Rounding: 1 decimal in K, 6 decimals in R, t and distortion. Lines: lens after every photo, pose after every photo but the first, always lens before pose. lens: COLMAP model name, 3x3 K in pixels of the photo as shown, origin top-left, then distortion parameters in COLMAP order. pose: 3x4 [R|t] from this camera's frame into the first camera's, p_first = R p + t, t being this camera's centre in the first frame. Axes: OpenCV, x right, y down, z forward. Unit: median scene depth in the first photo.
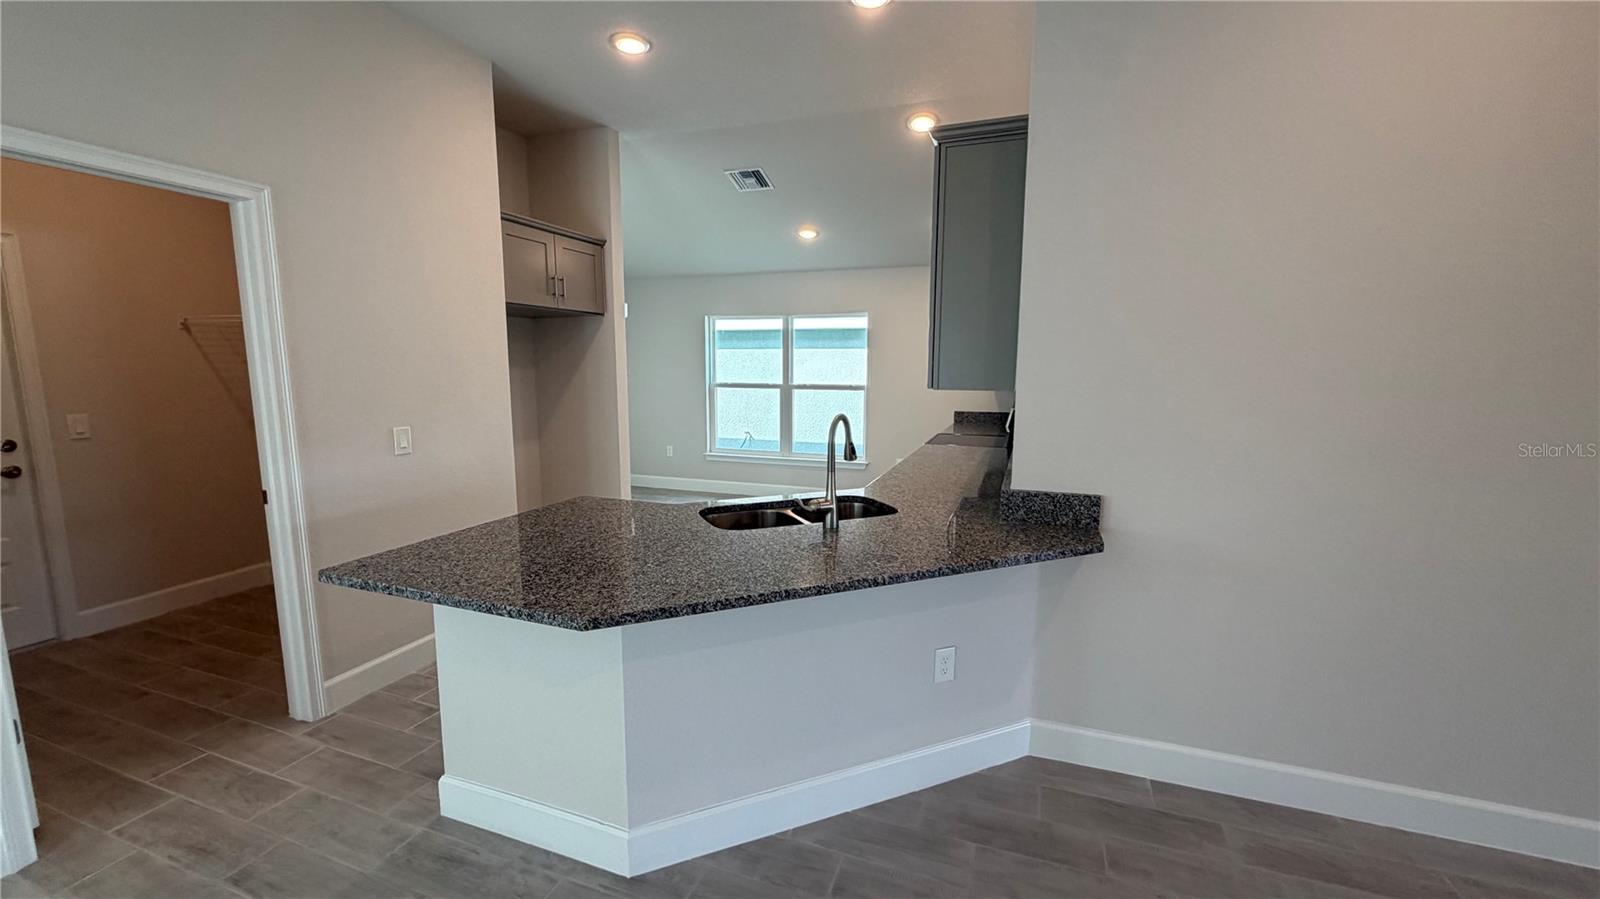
lens RADIAL K [[627.7, 0, 796.8], [0, 627.7, 453.3], [0, 0, 1]] dist [-0.004926, -0.000073]
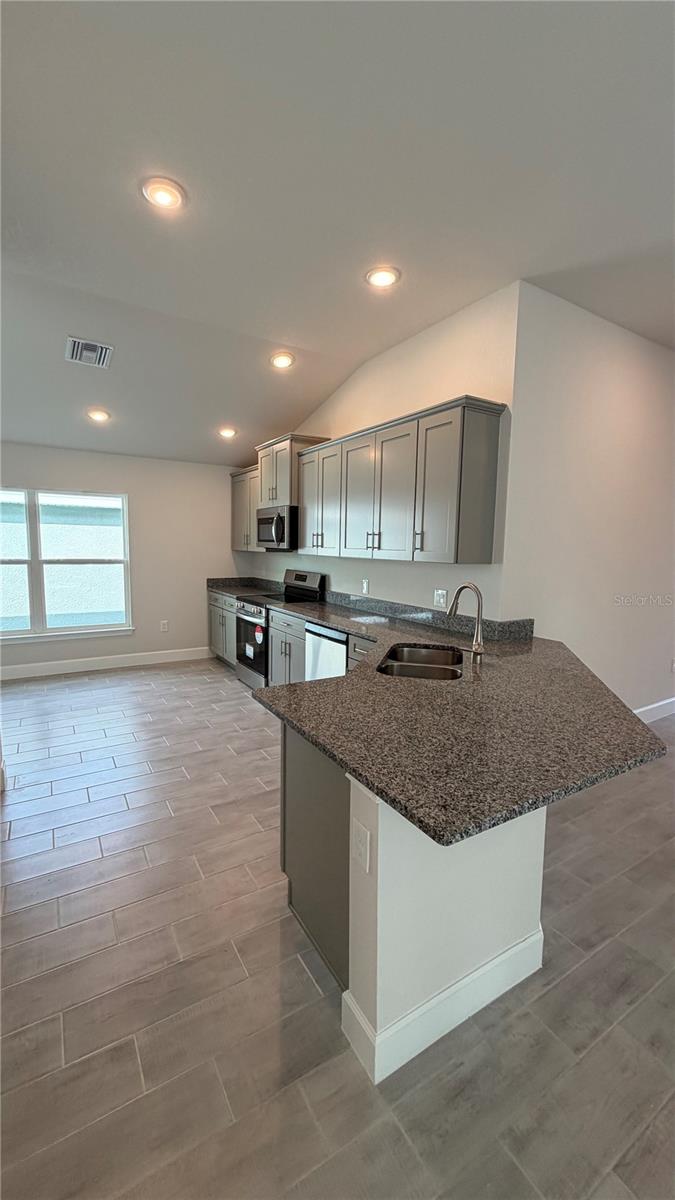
lens RADIAL K [[470.8, 0, 337.8], [0, 470.8, 598.7], [0, 0, 1]] dist [-0.004926, -0.000073]
pose [[0.622544, -0.083593, 0.778108, -0.312798], [0.094268, 0.995049, 0.031478, -0.029272], [-0.776887, 0.053754, 0.627342, 0.184277]]
